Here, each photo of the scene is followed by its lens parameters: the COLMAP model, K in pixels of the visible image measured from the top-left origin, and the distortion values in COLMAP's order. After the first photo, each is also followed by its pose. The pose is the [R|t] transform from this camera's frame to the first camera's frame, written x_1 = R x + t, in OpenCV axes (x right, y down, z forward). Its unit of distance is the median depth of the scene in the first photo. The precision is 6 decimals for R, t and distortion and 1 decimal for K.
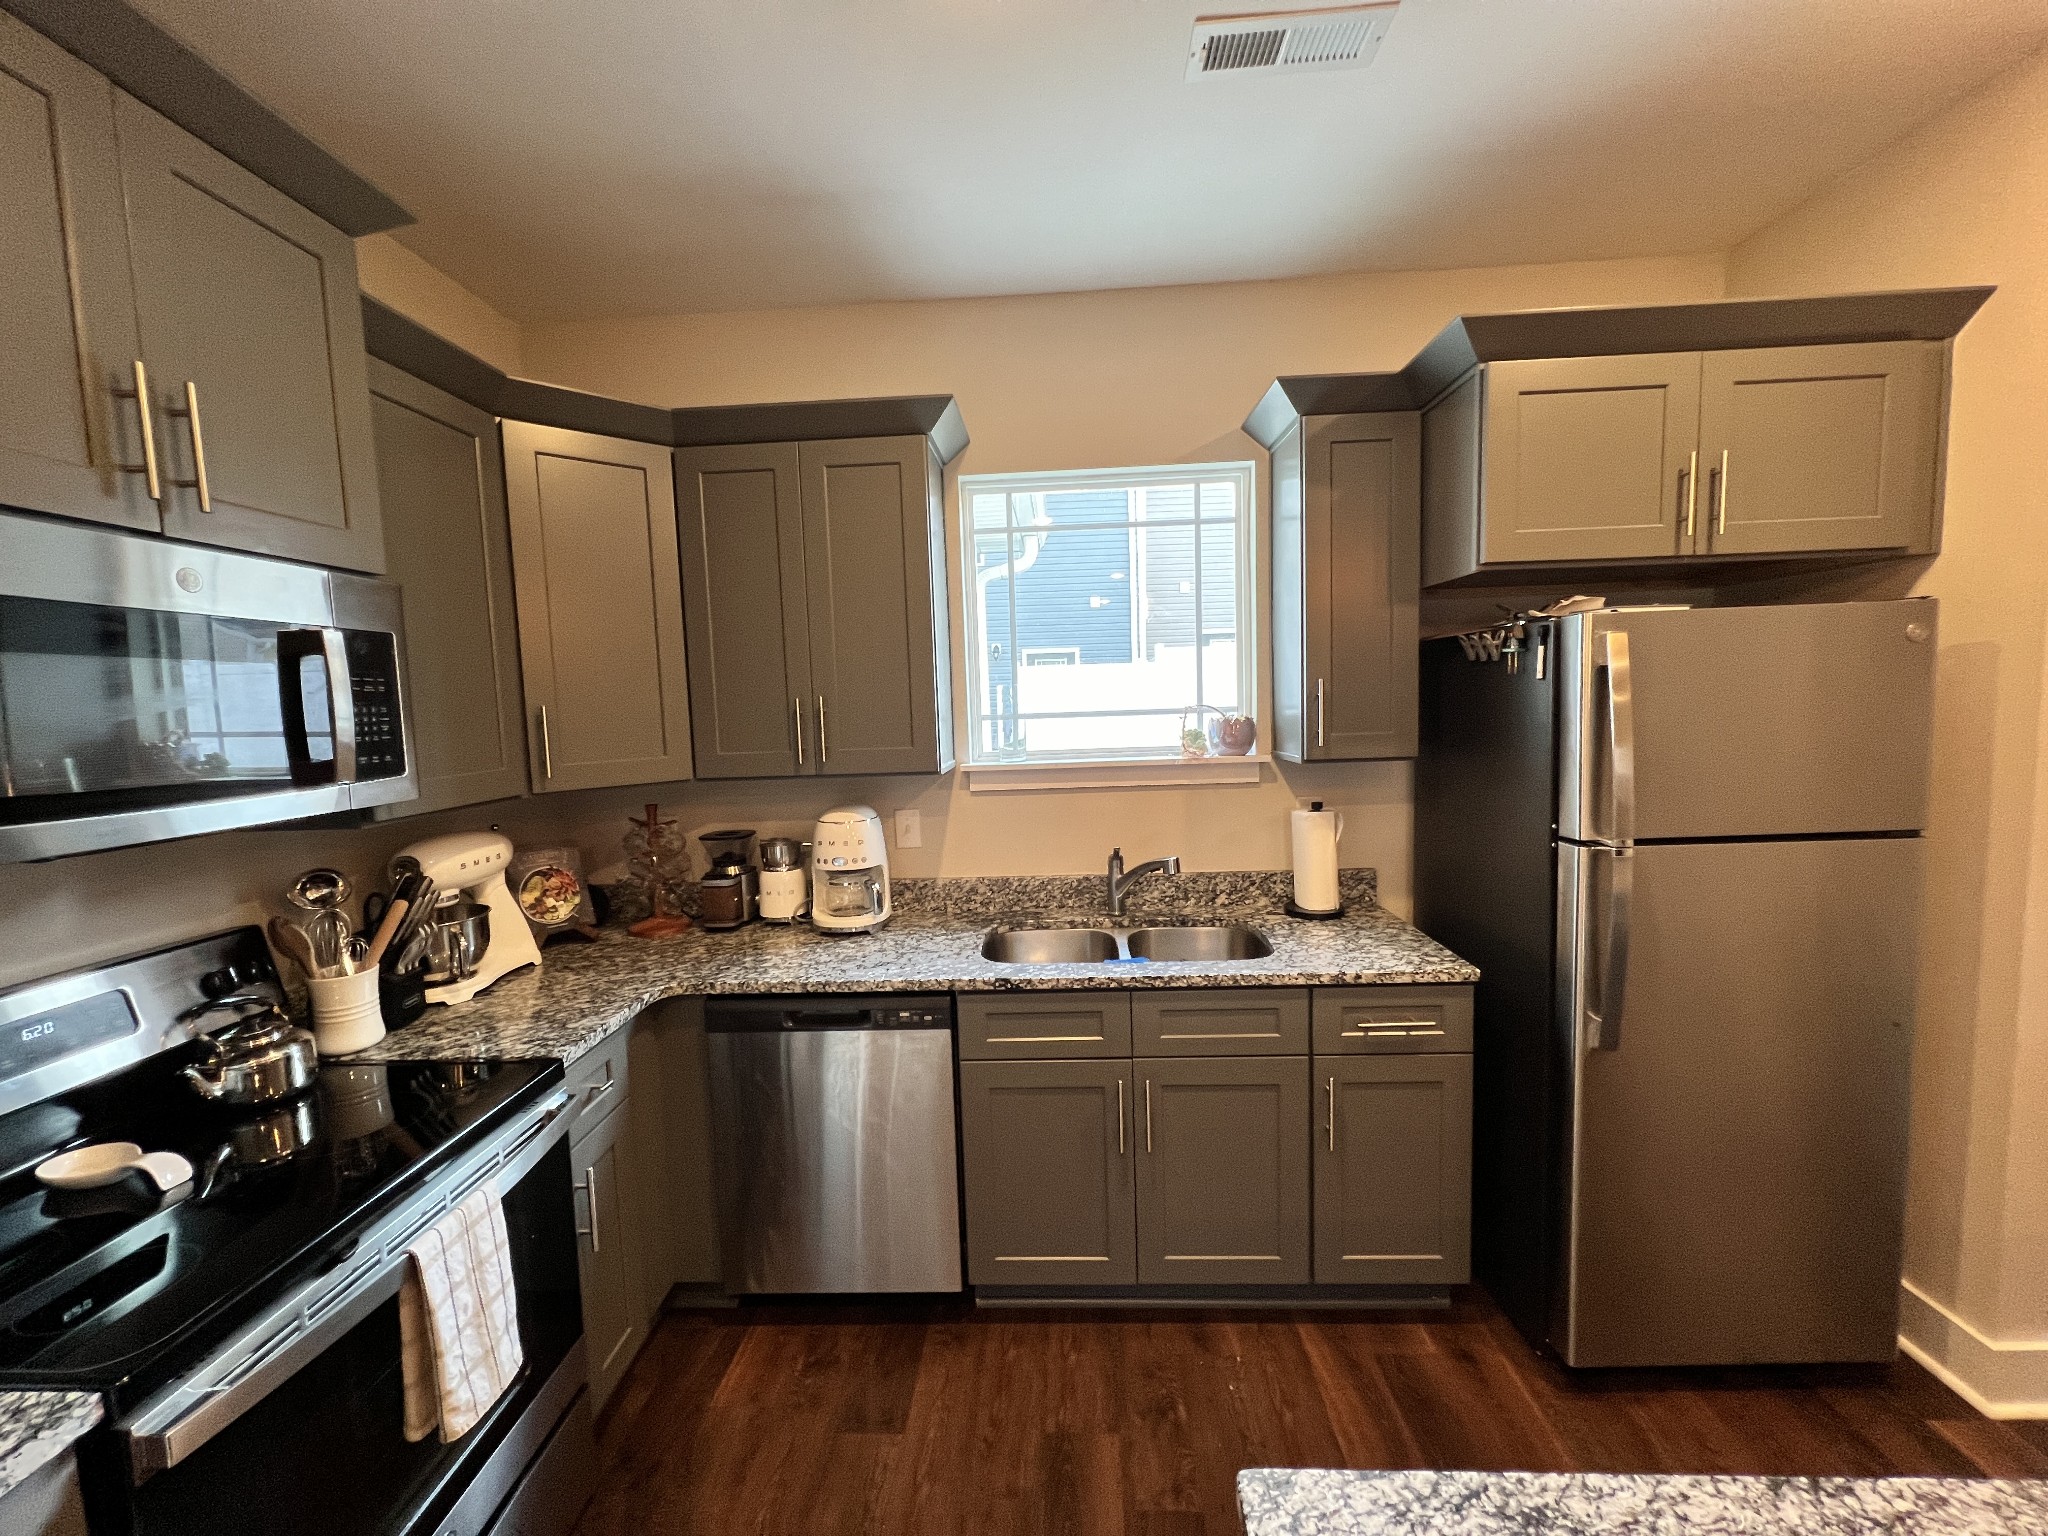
lens RADIAL K [[816.9, 0, 1038.1], [0, 816.9, 759.1], [0, 0, 1]] dist [-0.001857, -0.000169]
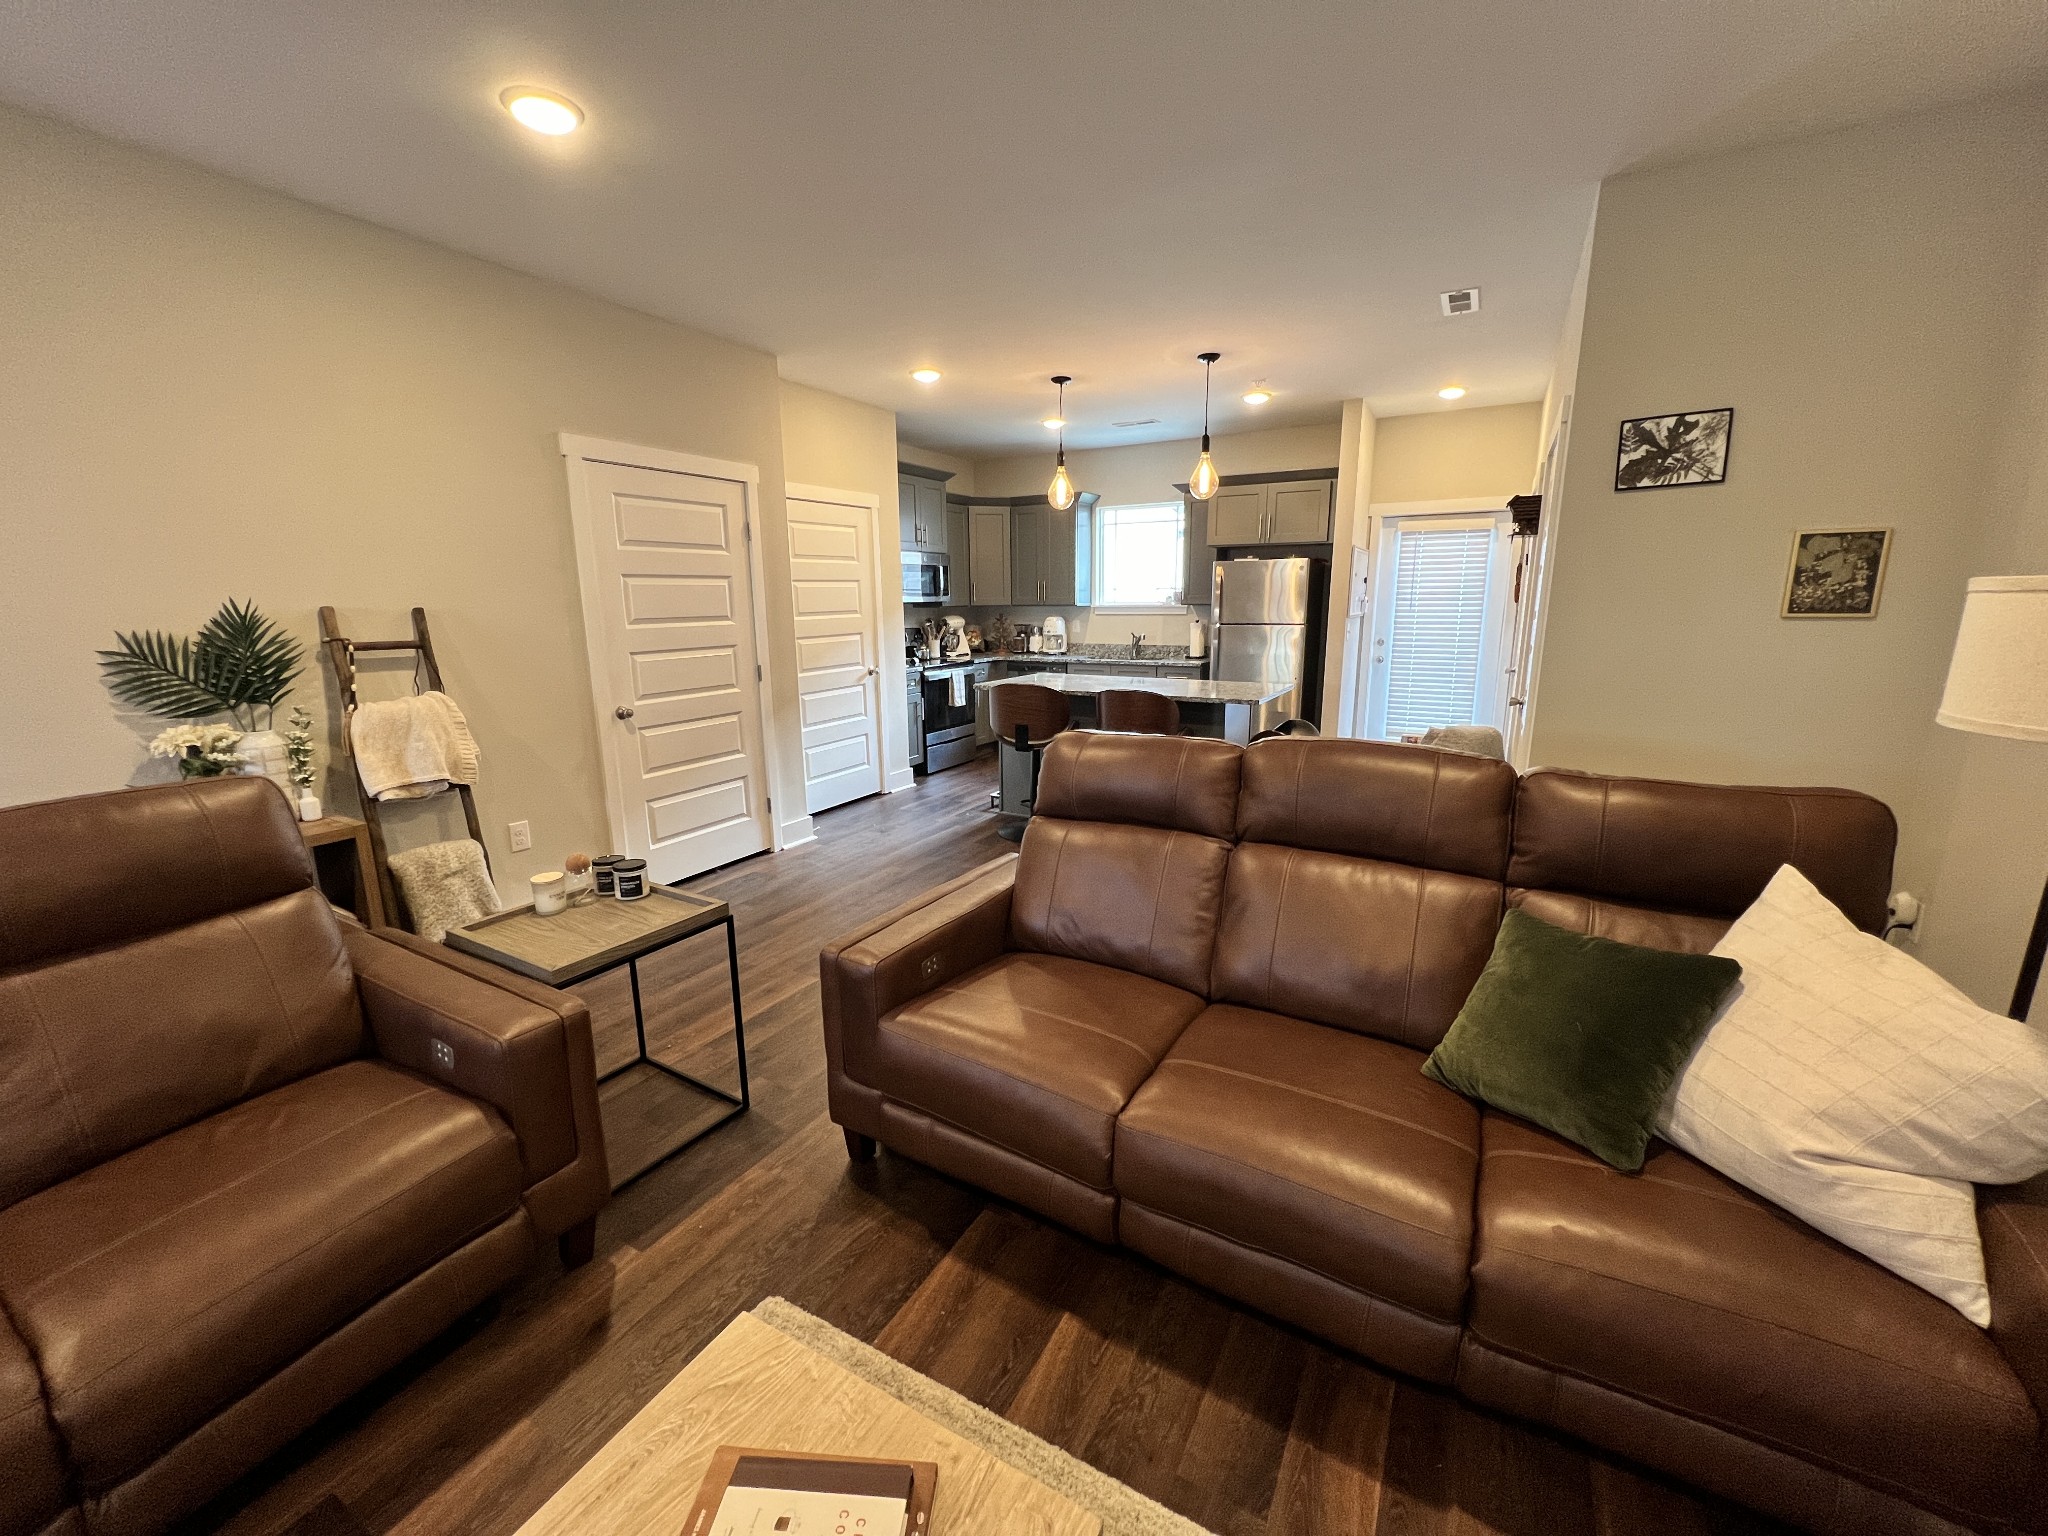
lens RADIAL K [[816.9, 0, 1025.0], [0, 816.9, 772.2], [0, 0, 1]] dist [-0.001857, -0.000169]
pose [[0.888006, 0.124962, -0.442526, 1.256261], [-0.056258, 0.984661, 0.165160, 0.151021], [0.456377, -0.121768, 0.881415, -2.115700]]
